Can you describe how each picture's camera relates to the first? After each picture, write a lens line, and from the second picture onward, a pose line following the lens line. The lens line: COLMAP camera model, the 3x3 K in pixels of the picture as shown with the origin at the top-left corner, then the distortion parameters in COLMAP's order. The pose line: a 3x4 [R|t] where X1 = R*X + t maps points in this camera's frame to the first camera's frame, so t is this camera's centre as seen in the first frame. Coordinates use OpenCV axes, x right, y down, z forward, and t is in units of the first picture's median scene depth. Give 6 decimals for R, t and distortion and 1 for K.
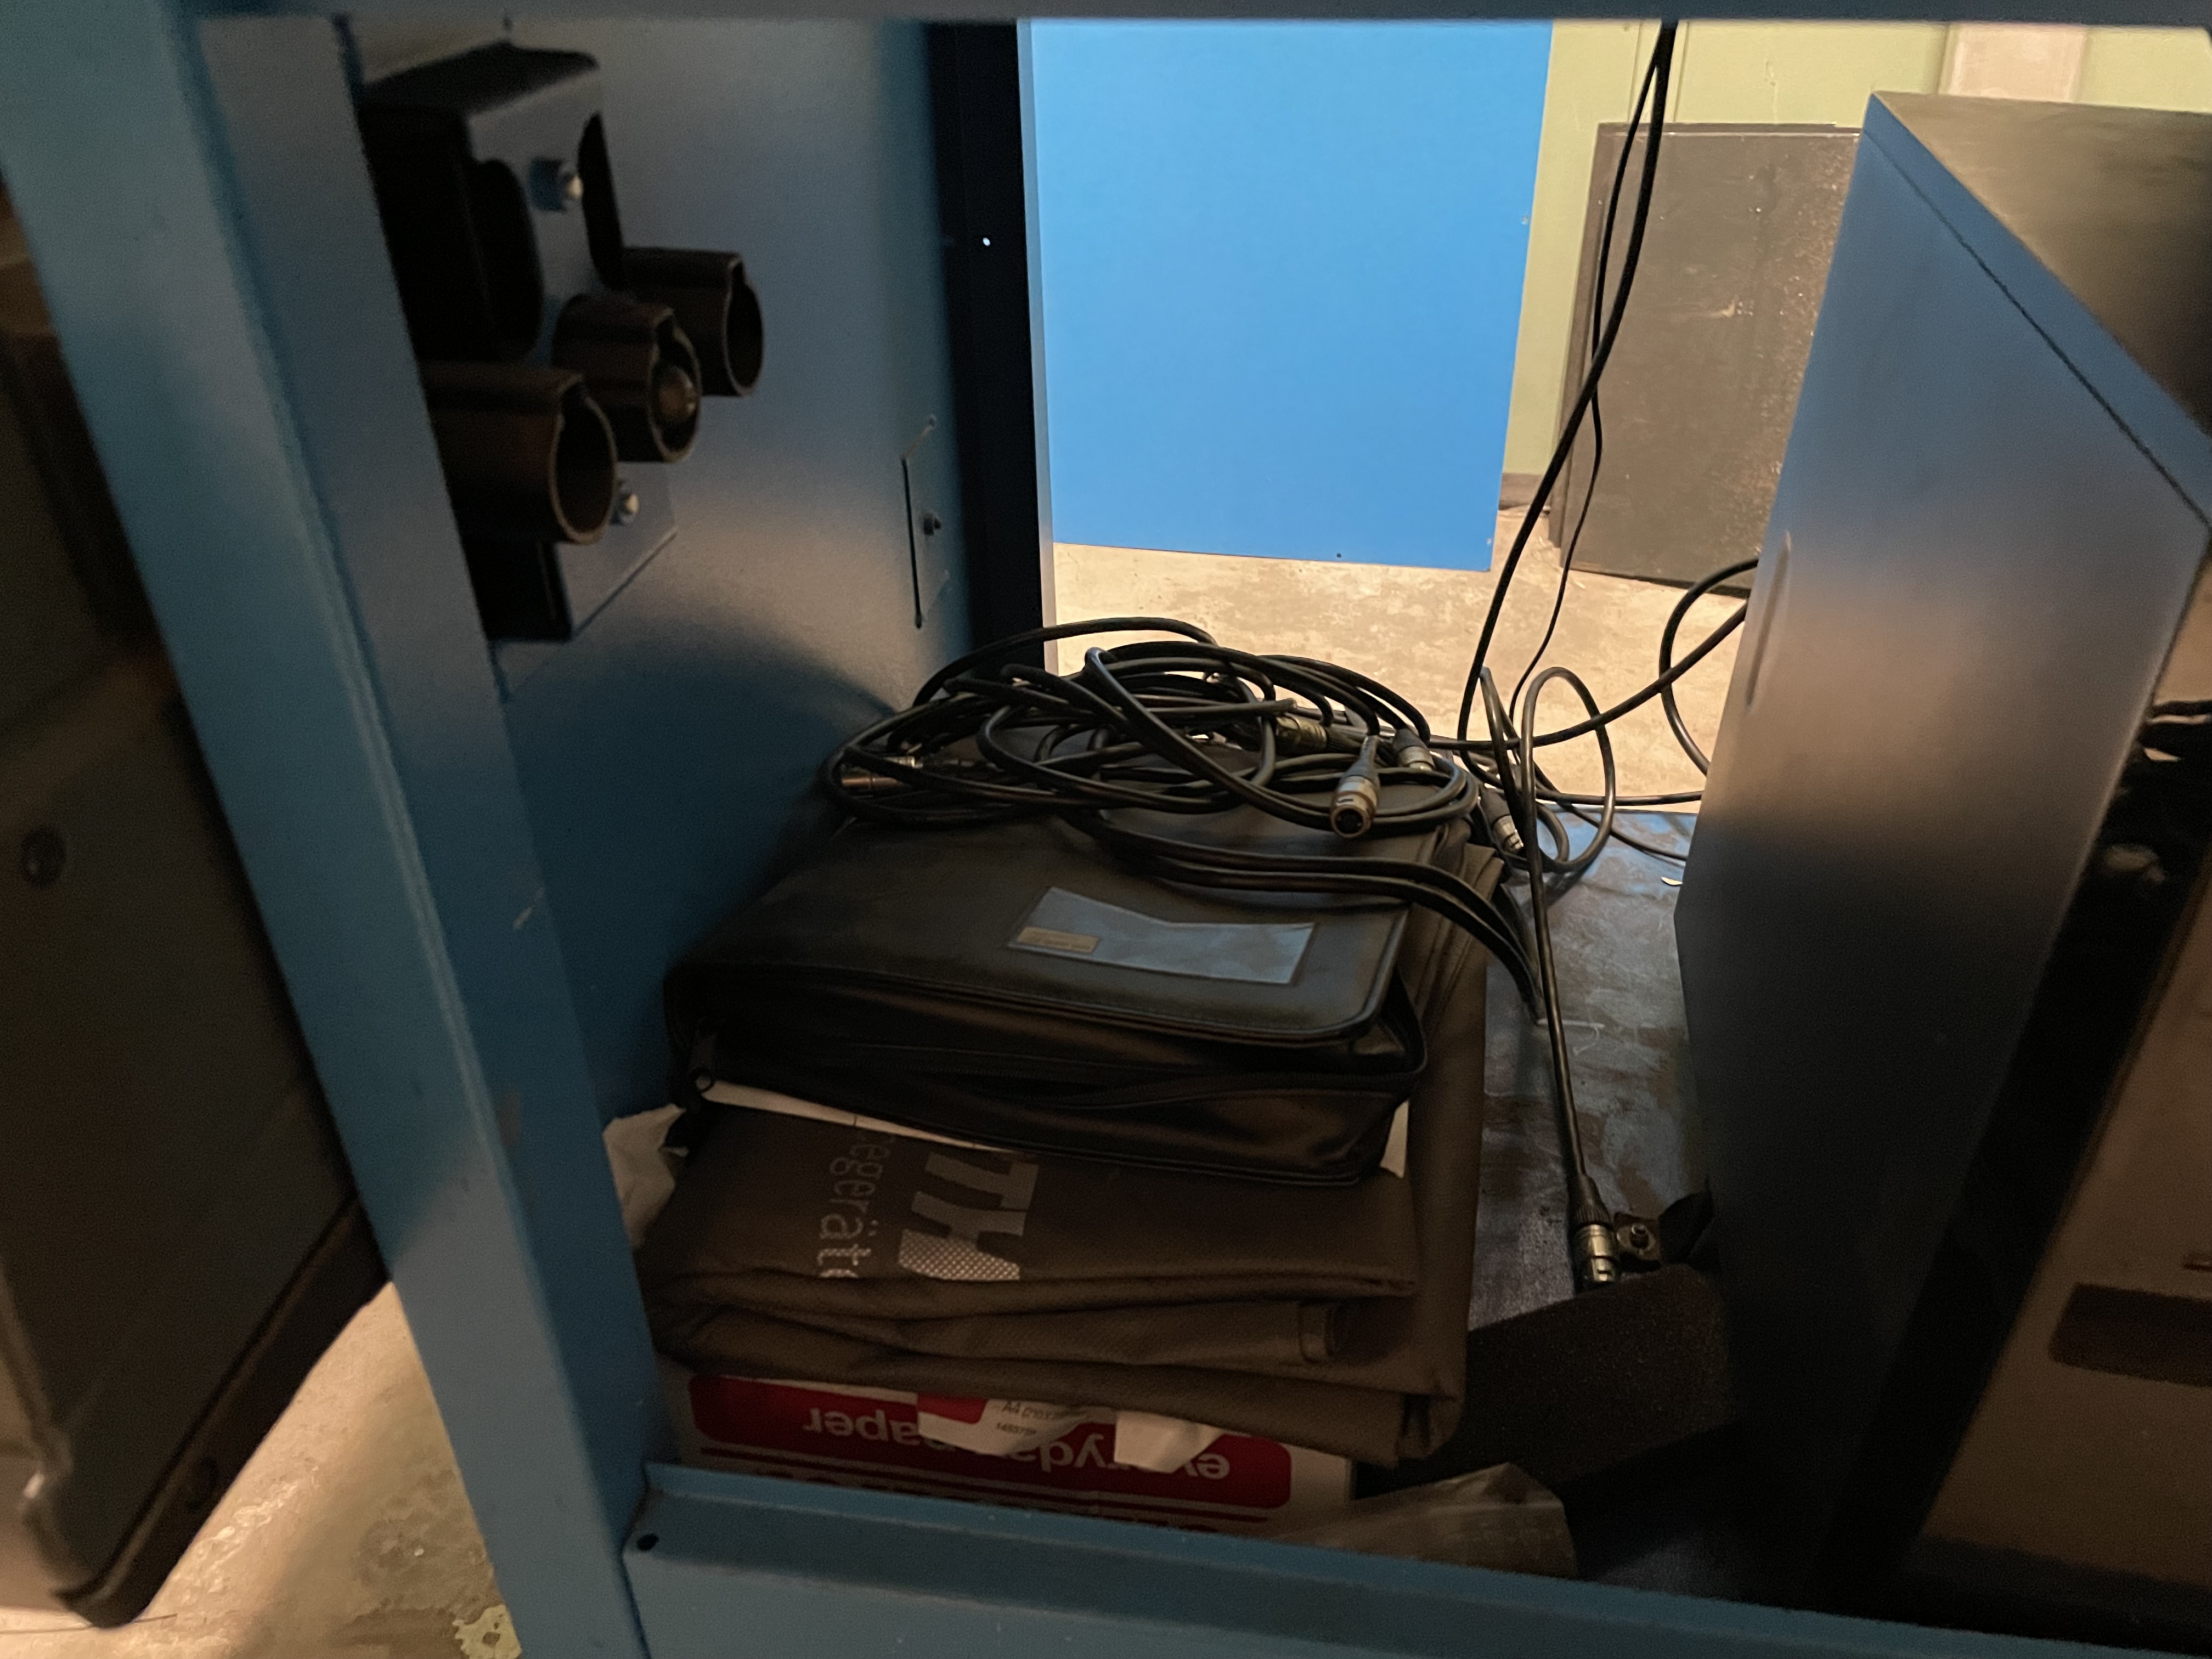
lens RADIAL K [[1685.8, 0, 1126.4], [0, 1685.8, 830.5], [0, 0, 1]] dist [0.077738, -0.112550]
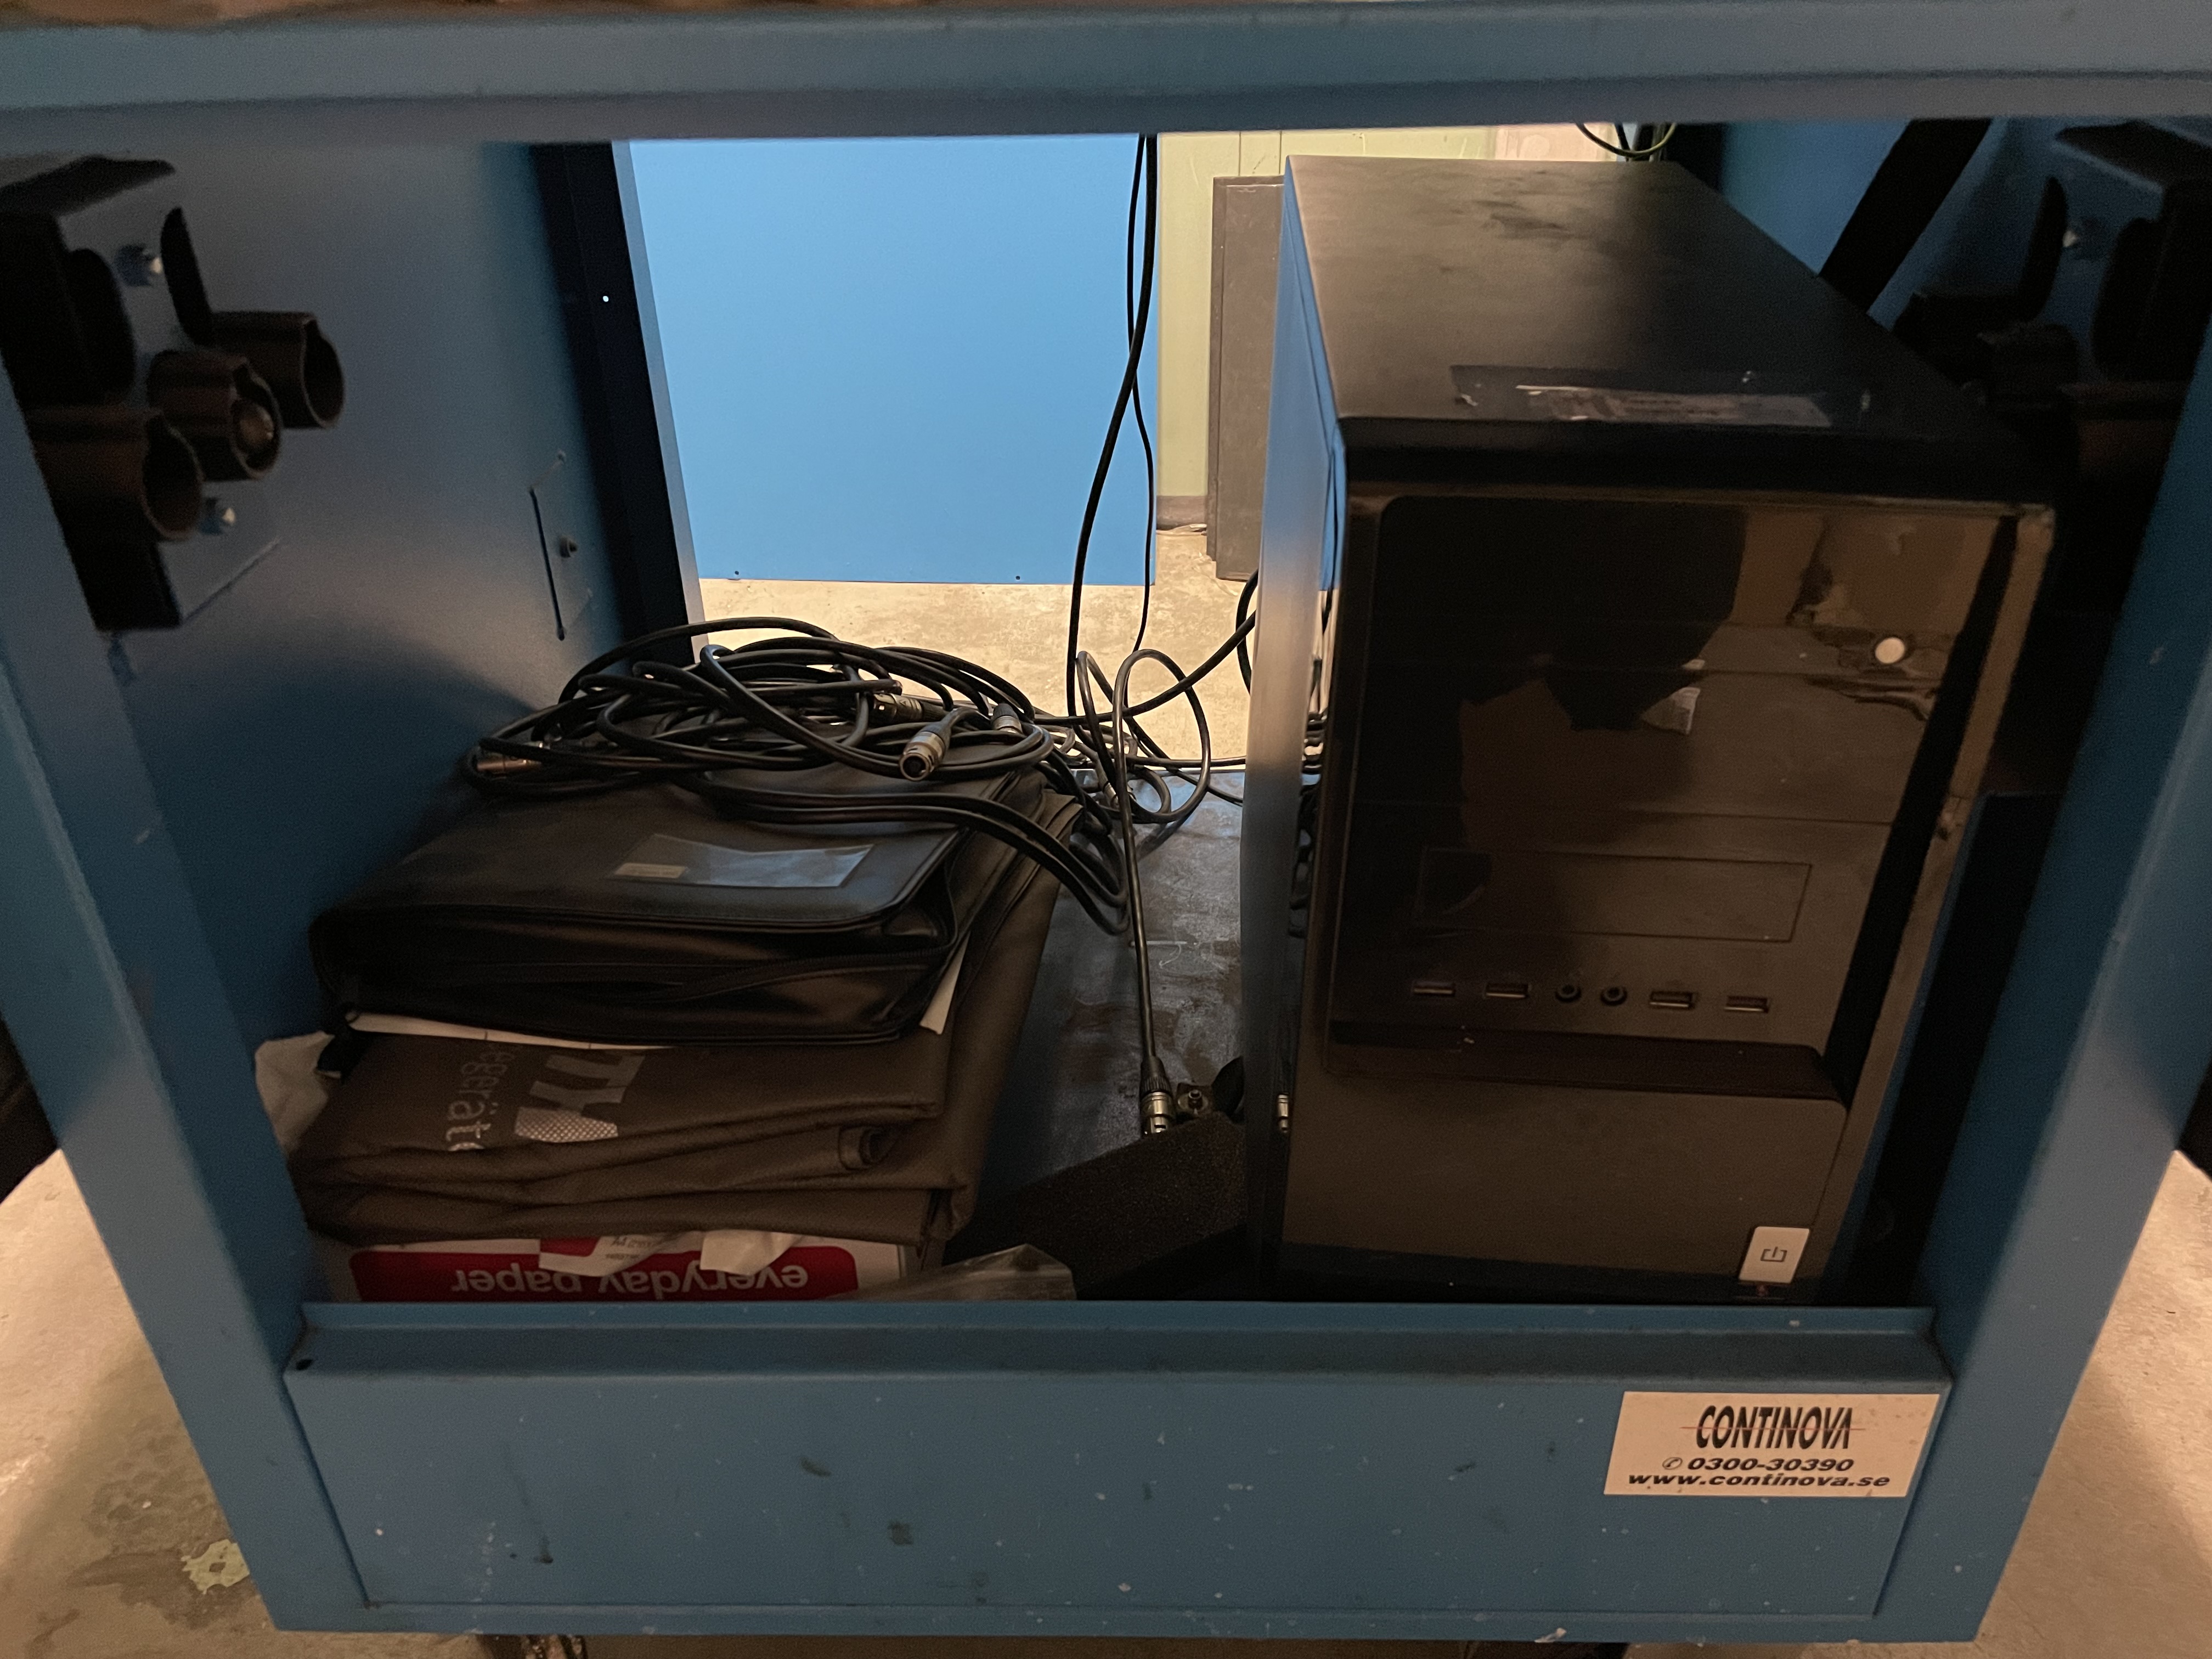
lens RADIAL K [[1685.8, 0, 1112.2], [0, 1685.8, 840.4], [0, 0, 1]] dist [0.077738, -0.112550]
pose [[0.990651, -0.071983, 0.115883, 0.149155], [0.074531, 0.997060, -0.017805, 0.091193], [-0.114260, 0.026275, 0.993103, -0.242639]]
